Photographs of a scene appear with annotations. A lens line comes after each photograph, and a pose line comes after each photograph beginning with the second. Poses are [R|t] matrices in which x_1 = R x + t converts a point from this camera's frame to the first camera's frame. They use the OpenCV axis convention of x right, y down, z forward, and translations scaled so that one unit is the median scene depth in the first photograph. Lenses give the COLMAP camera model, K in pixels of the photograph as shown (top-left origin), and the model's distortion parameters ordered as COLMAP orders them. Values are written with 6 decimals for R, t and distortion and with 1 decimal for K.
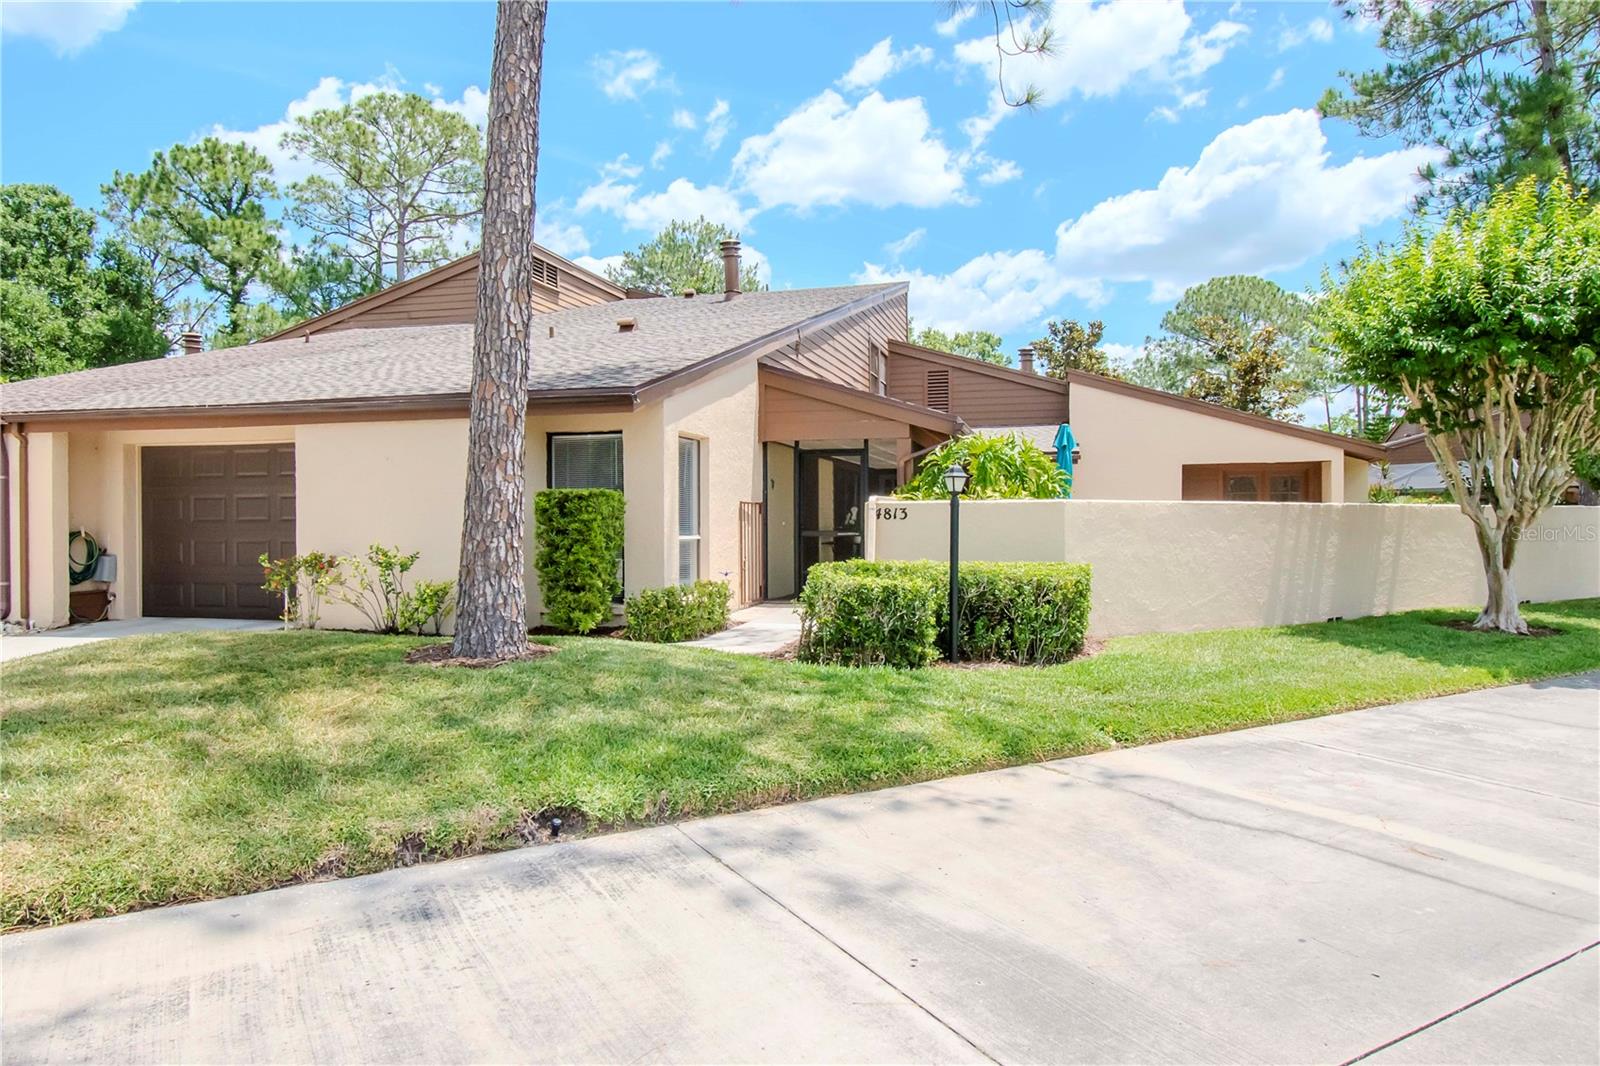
lens RADIAL K [[988.8, 0, 800.0], [0, 988.8, 533.0], [0, 0, 1]] dist [-0.003529, -0.001498]
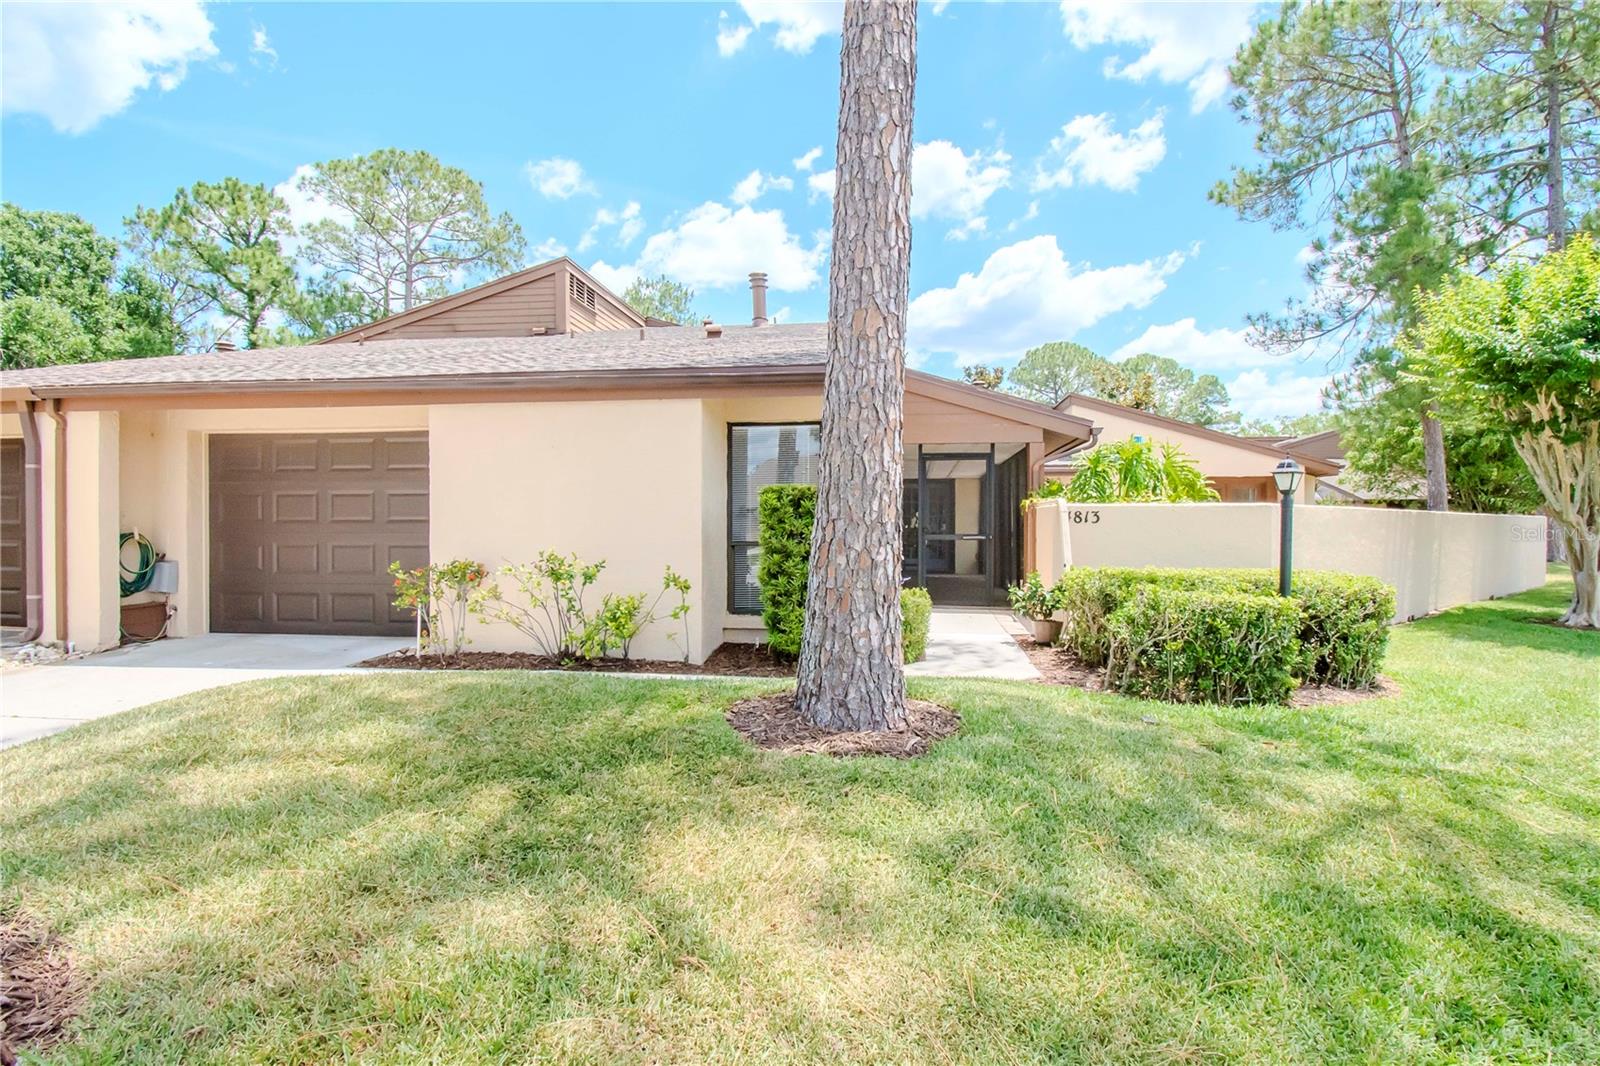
lens RADIAL K [[751.8, 0, 807.8], [0, 751.8, 534.7], [0, 0, 1]] dist [0.012353, -0.019175]
pose [[0.991190, 0.002283, 0.132431, -0.065547], [-0.002385, 0.999997, 0.000612, -0.000521], [-0.132429, -0.000923, 0.991192, 0.078323]]
